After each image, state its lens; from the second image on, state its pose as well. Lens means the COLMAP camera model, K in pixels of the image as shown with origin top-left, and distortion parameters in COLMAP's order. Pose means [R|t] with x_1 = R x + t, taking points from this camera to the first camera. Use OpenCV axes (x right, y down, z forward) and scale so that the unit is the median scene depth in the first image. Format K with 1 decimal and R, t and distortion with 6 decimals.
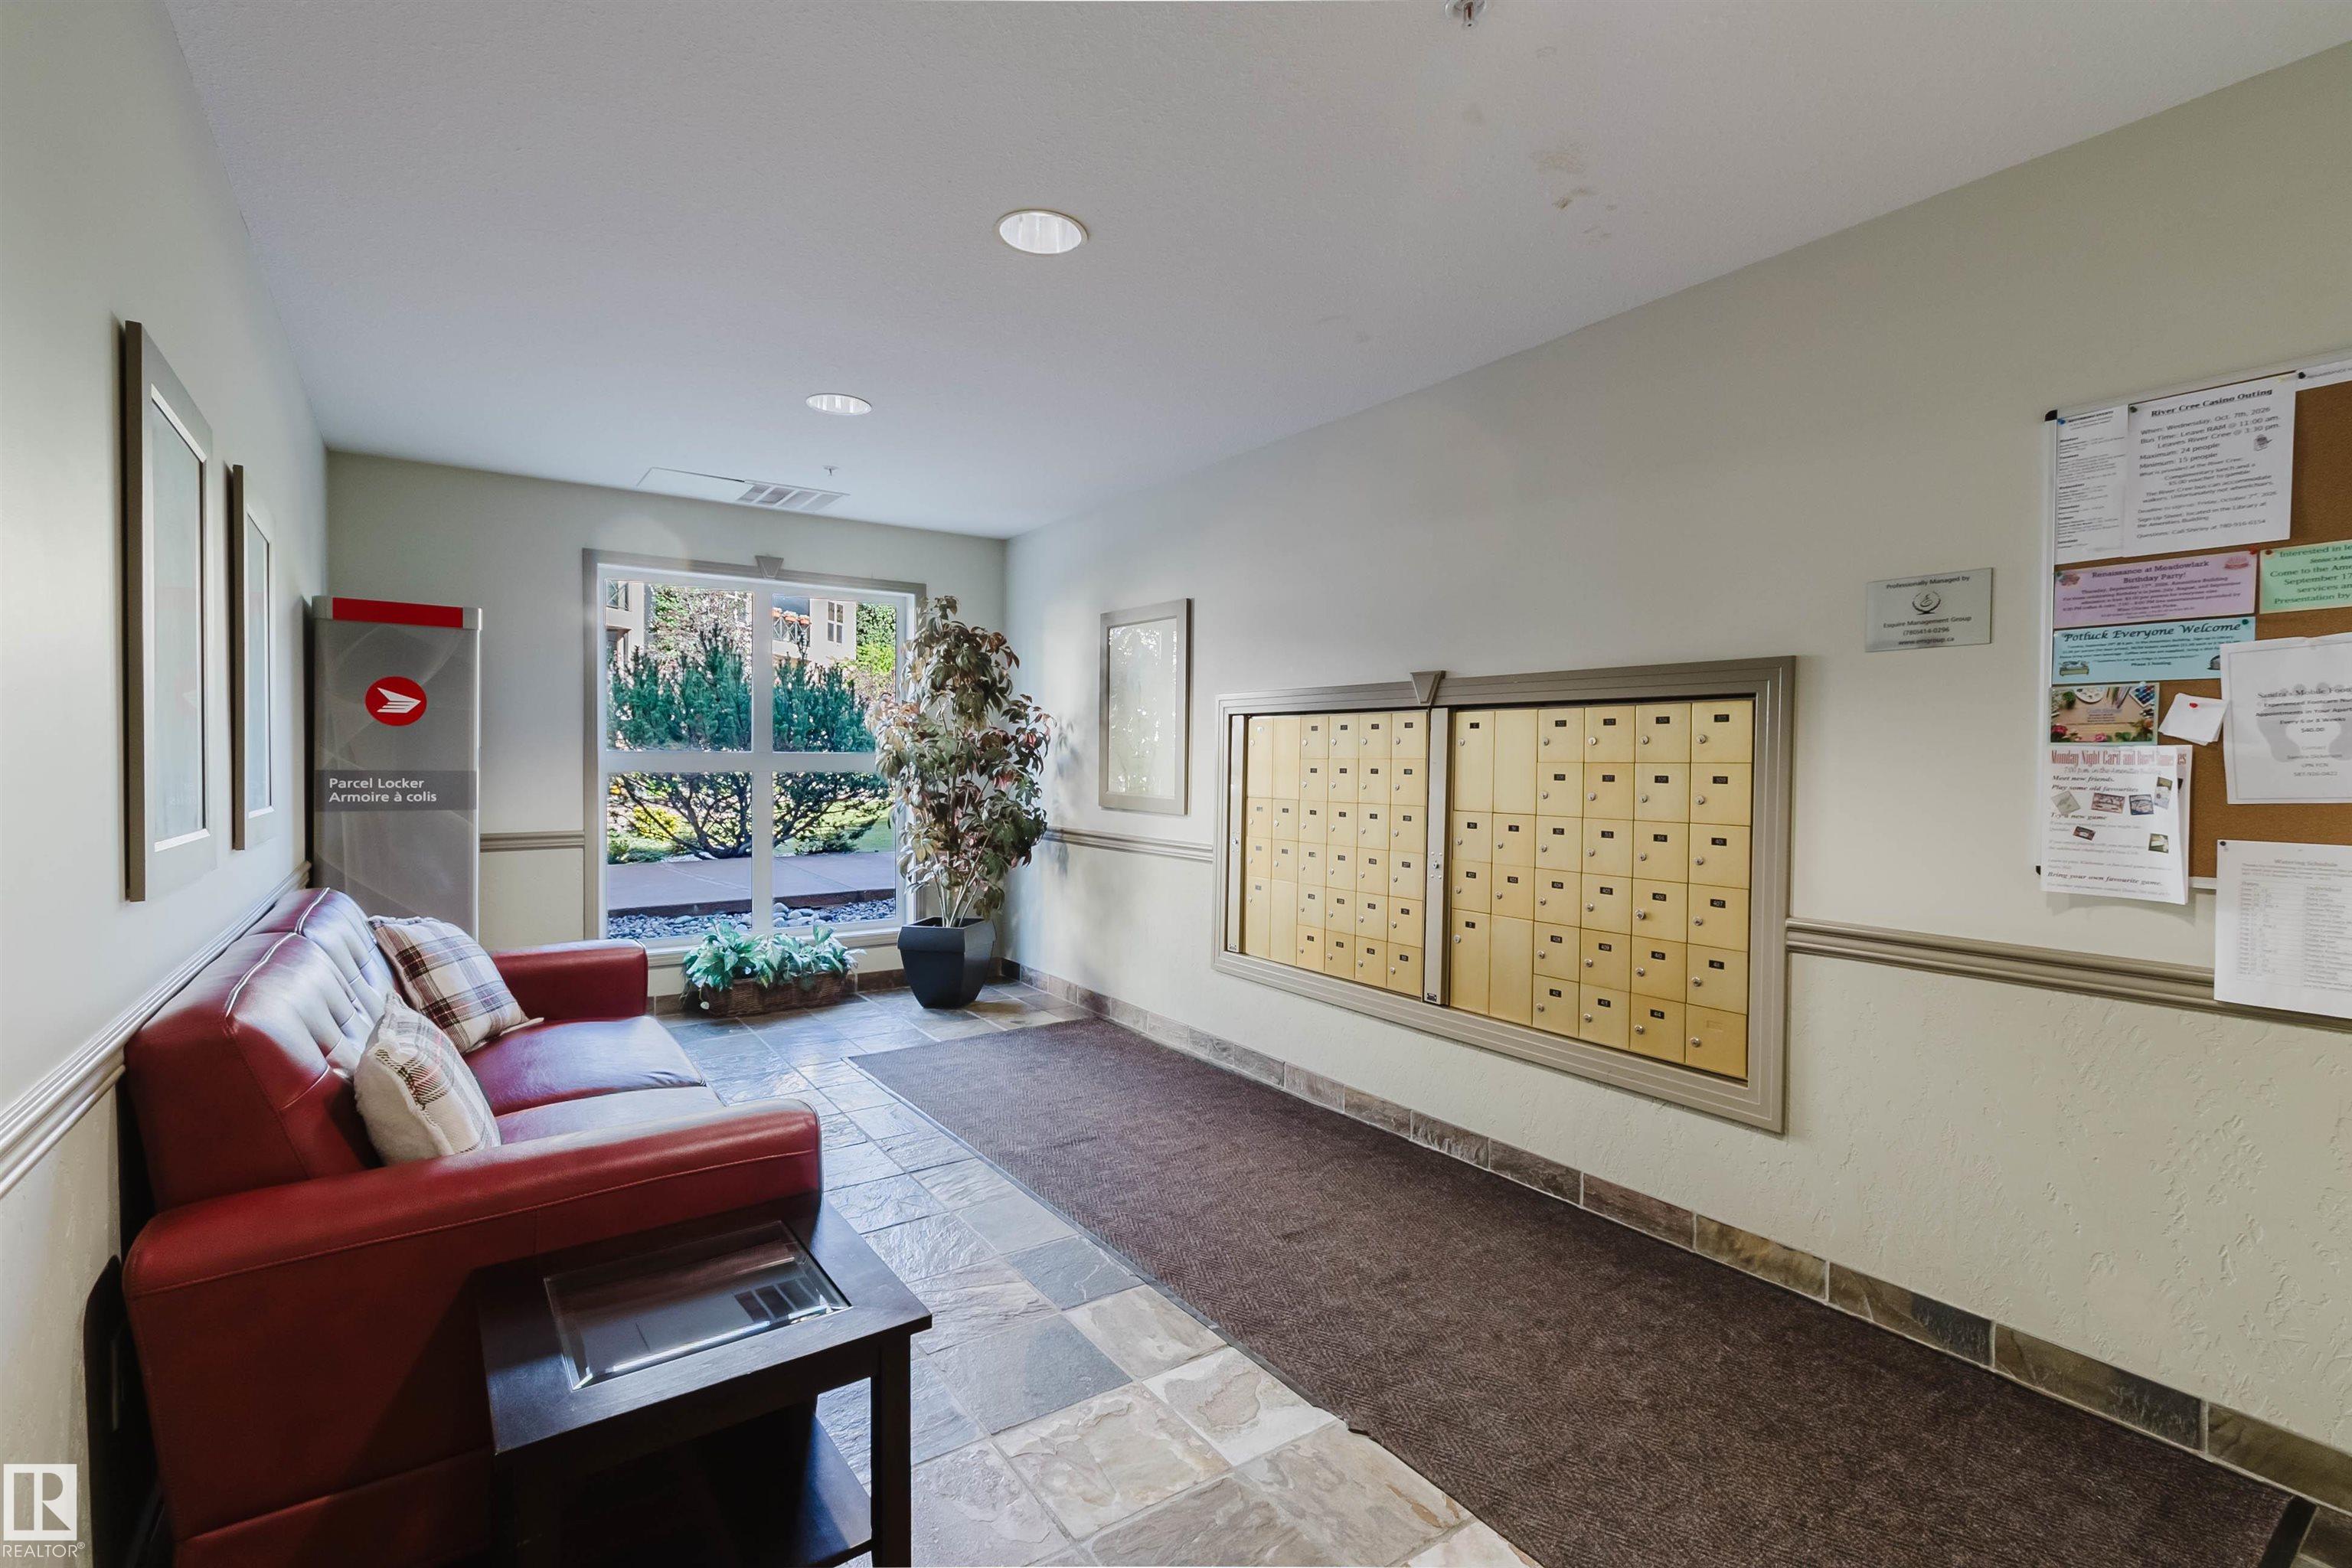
lens RADIAL K [[1067.4, 0, 1178.9], [0, 1067.4, 777.0], [0, 0, 1]] dist [0.002820, -0.000294]
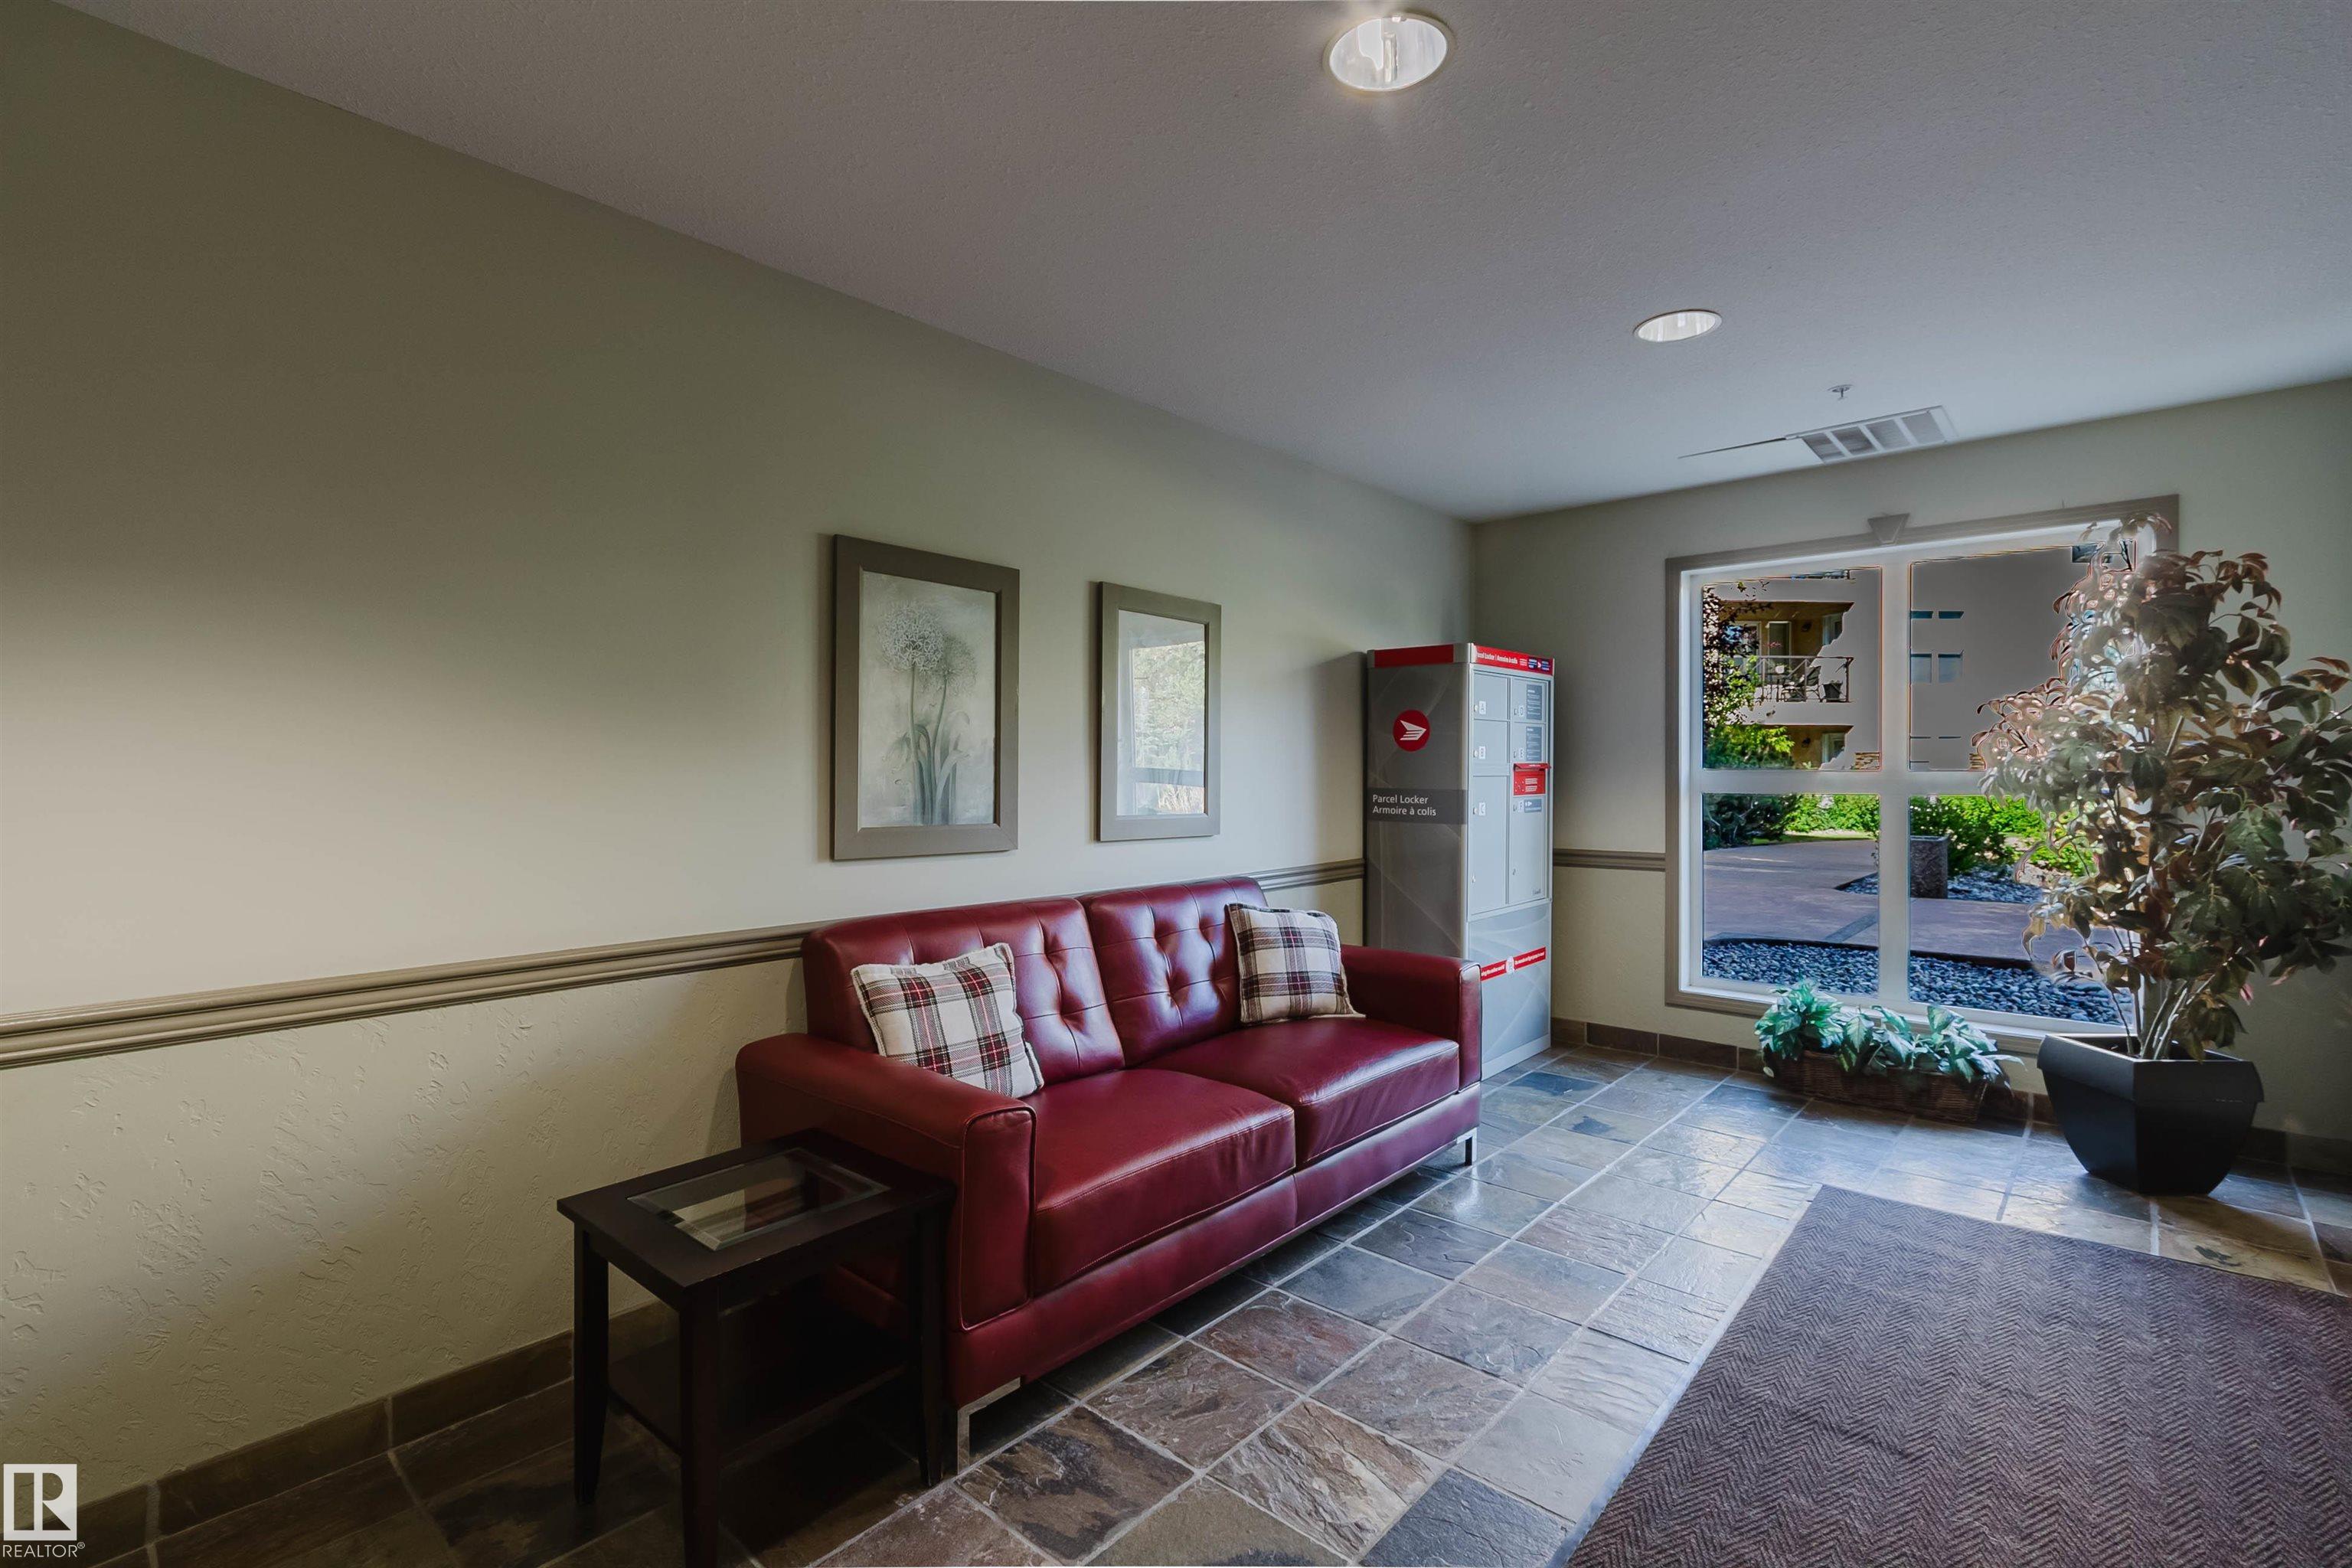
lens RADIAL K [[1067.4, 0, 1178.9], [0, 1067.4, 777.0], [0, 0, 1]] dist [0.002820, -0.000294]
pose [[0.223510, -0.003005, -0.974697, 0.367753], [-0.014575, 0.999873, -0.006425, -0.007662], [0.974593, 0.015643, 0.223438, 0.479146]]
